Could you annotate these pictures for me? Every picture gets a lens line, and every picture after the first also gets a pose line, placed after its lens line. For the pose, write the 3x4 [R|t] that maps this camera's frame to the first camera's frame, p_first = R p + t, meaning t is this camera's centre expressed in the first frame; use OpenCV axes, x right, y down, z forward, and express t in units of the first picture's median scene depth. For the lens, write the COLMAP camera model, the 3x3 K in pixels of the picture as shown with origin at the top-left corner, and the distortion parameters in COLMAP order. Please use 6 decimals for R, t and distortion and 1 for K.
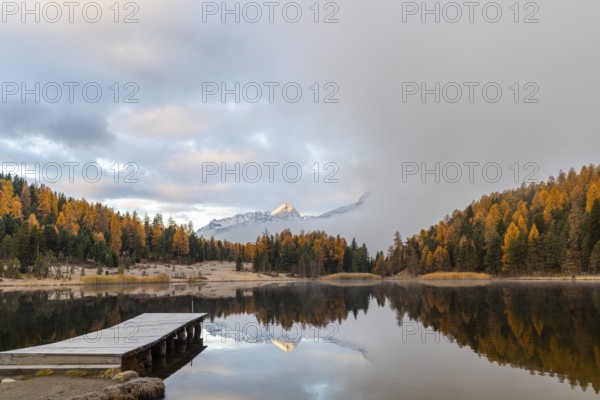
lens RADIAL K [[619.5, 0, 272.3], [0, 619.5, 215.5], [0, 0, 1]] dist [0.003758, 0.016393]
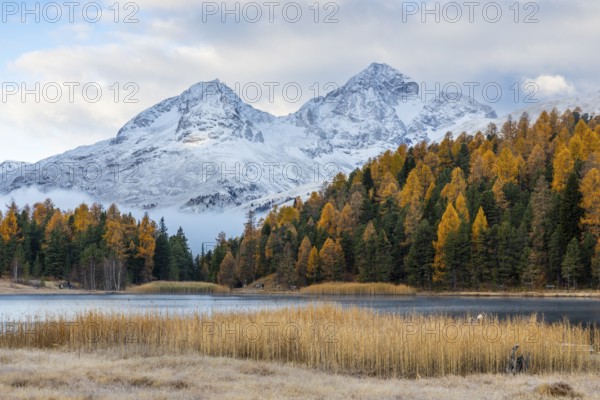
lens RADIAL K [[1220.6, 0, 285.7], [0, 1220.6, 200.3], [0, 0, 1]] dist [0.014445, -0.098513]
pose [[0.959608, 0.026550, 0.280084, -0.094303], [-0.035139, 0.999052, 0.025689, -0.015164], [-0.279136, -0.034493, 0.959632, -0.111273]]
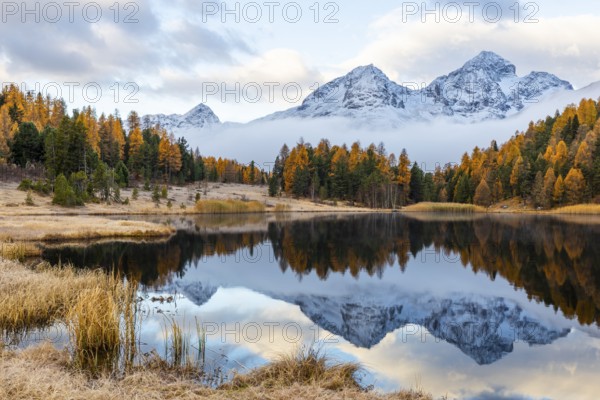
lens RADIAL K [[837.7, 0, 300.0], [0, 837.7, 200.0], [0, 0, 1]] dist [0.012173, -0.024684]
pose [[0.987827, 0.019573, 0.154317, -0.186568], [-0.033741, 0.995394, 0.089733, 0.007100], [-0.151850, -0.093848, 0.983938, 0.059493]]
